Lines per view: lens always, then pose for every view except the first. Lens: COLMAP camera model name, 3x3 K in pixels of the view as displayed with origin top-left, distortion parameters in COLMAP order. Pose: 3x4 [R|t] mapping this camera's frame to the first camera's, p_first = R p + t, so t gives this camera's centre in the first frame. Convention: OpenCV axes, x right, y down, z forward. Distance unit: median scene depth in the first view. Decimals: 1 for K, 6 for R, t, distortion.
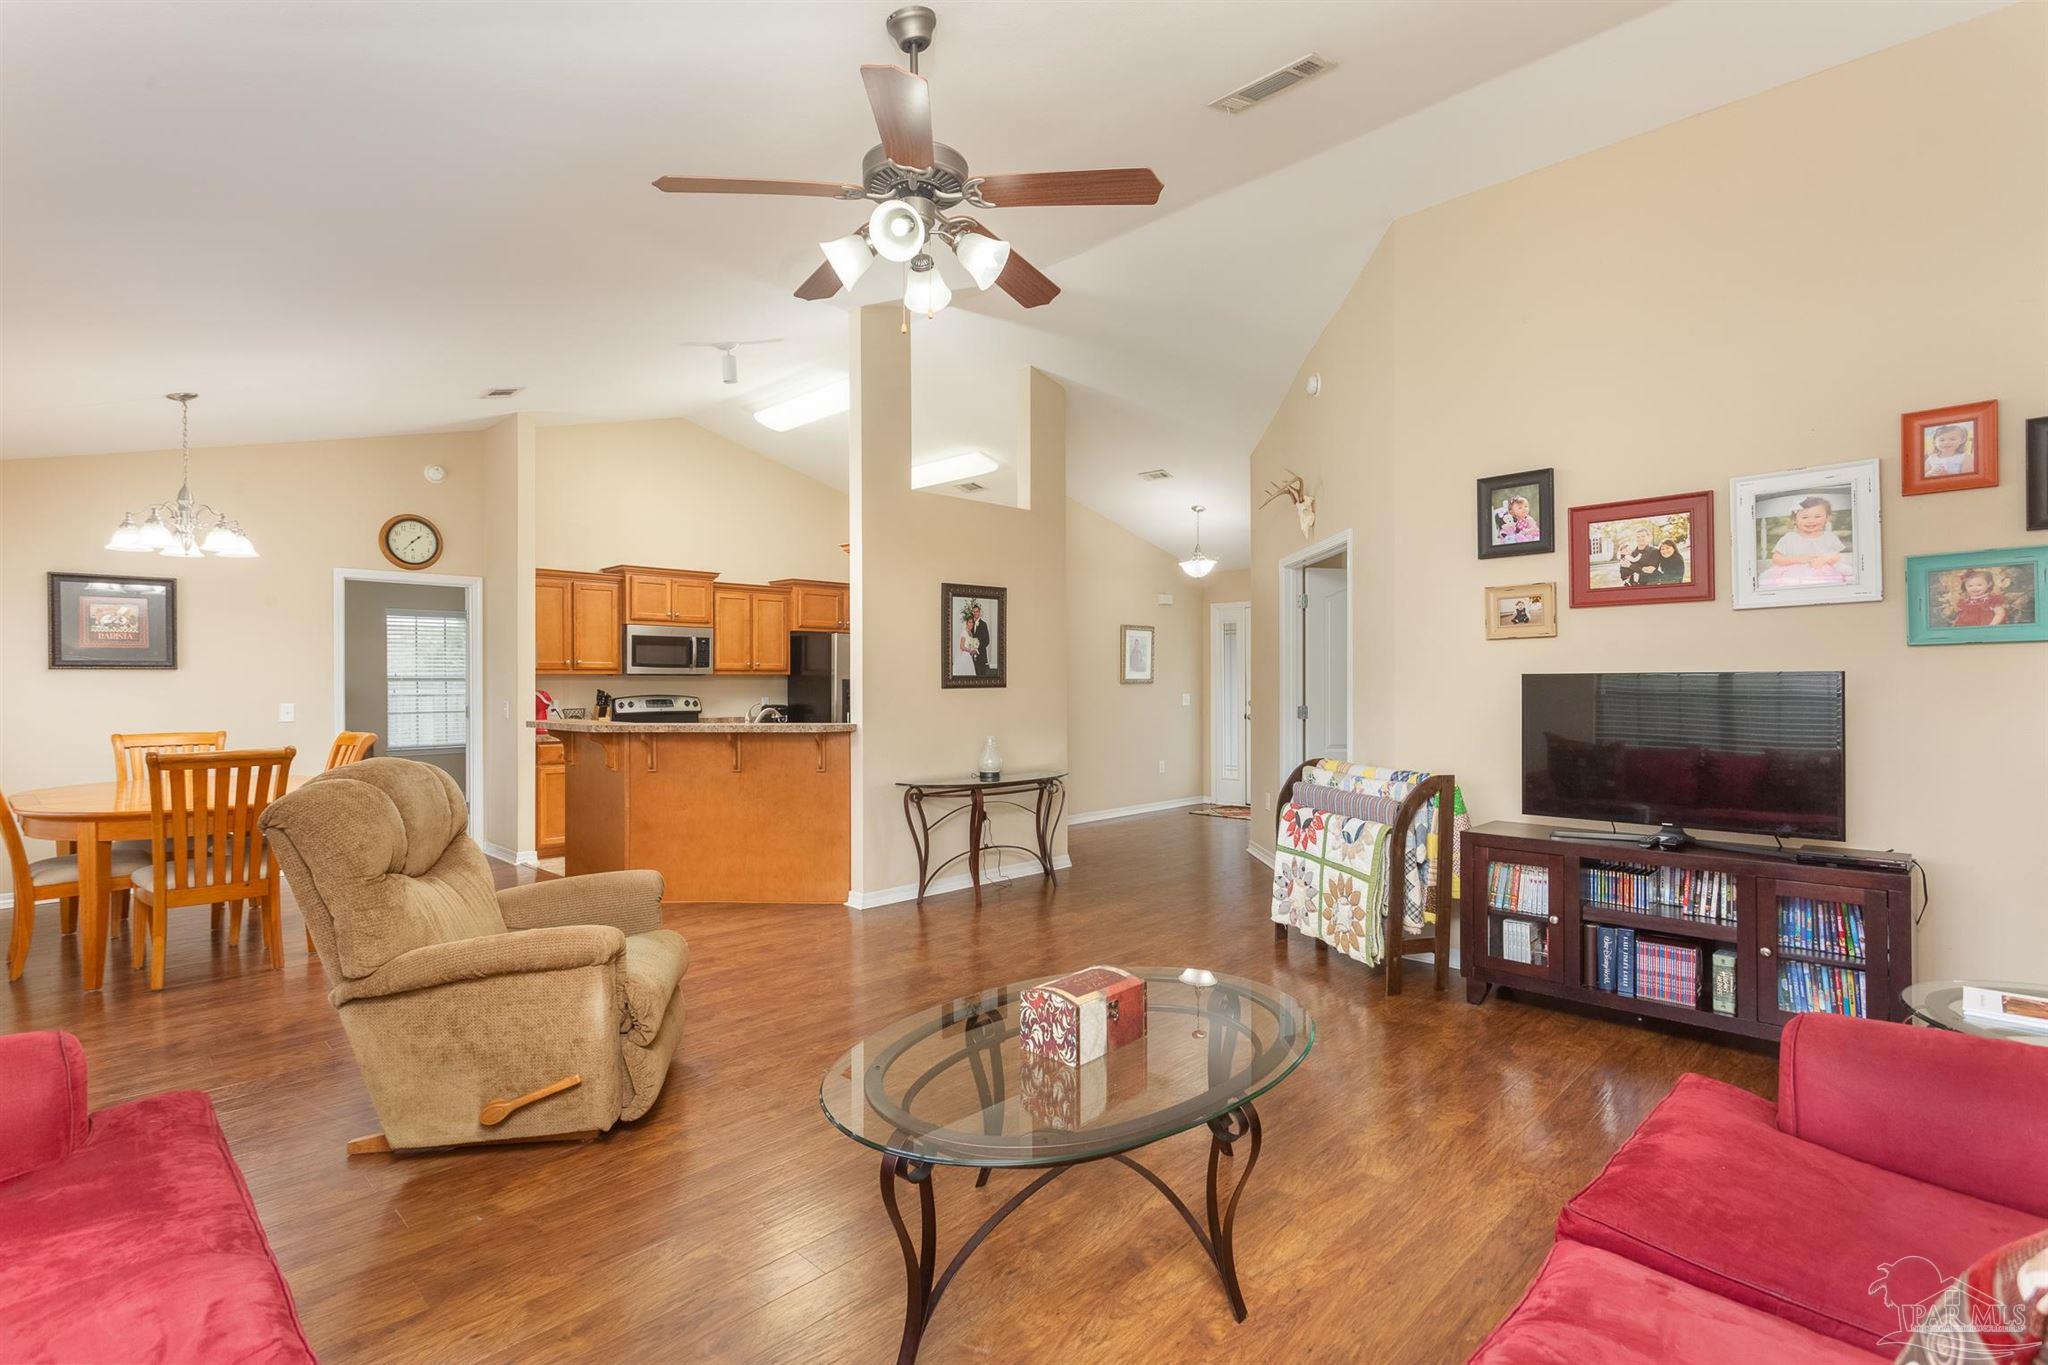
lens RADIAL K [[981.9, 0, 1021.6], [0, 981.9, 686.7], [0, 0, 1]] dist [0.003269, 0.000593]
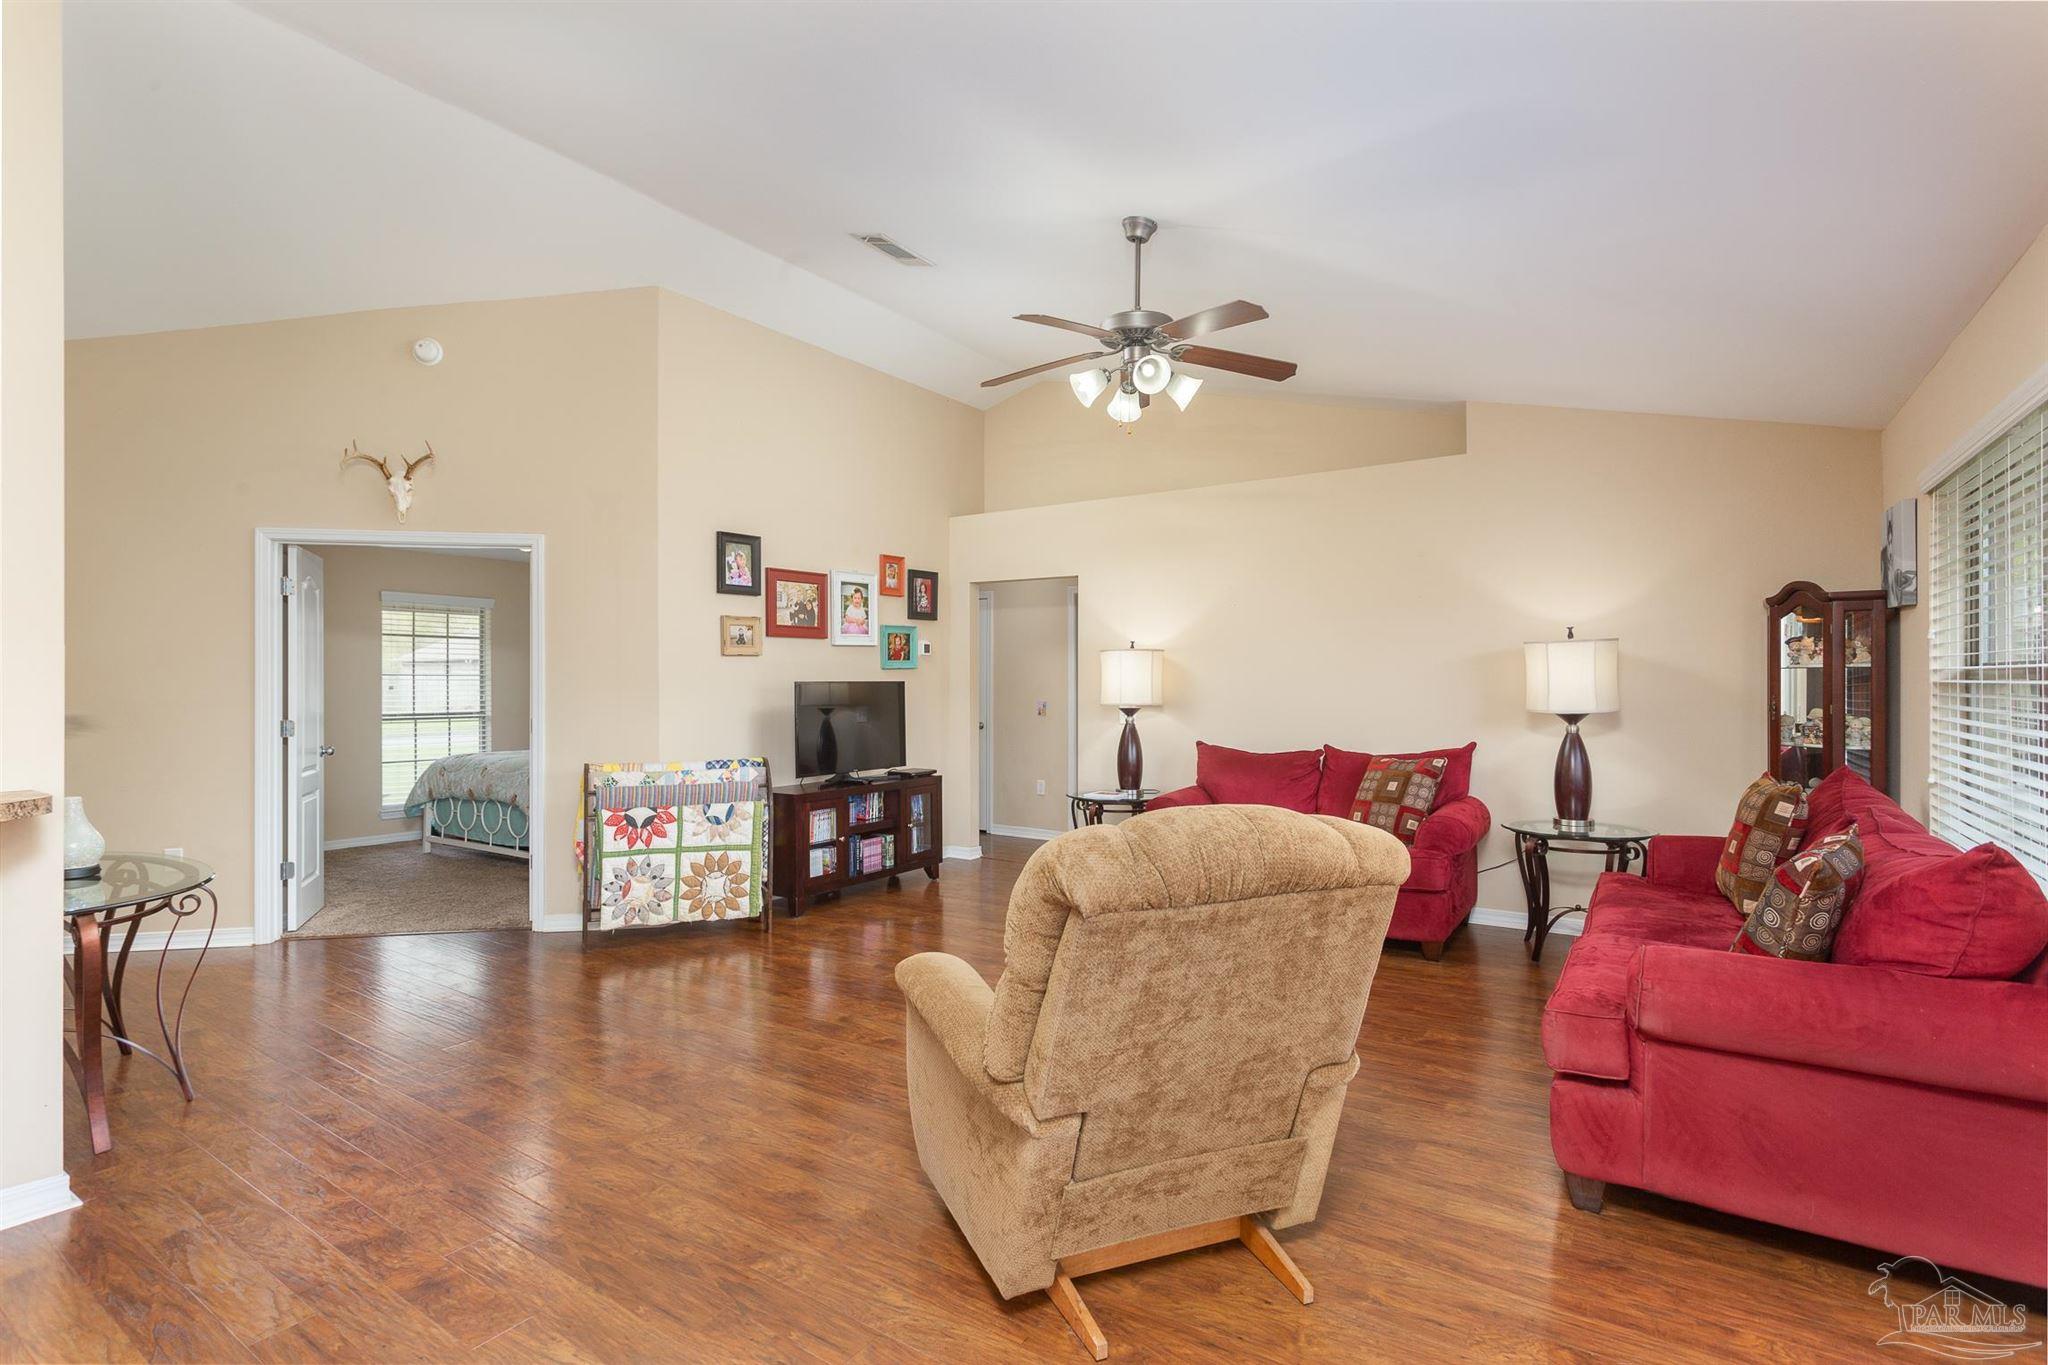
lens RADIAL K [[981.9, 0, 1021.6], [0, 981.9, 686.7], [0, 0, 1]] dist [0.003269, 0.000593]
pose [[-0.197494, -0.000543, 0.980304, -0.918636], [0.010012, 0.999947, 0.002570, -0.005560], [-0.980253, 0.010323, -0.197478, 0.901653]]
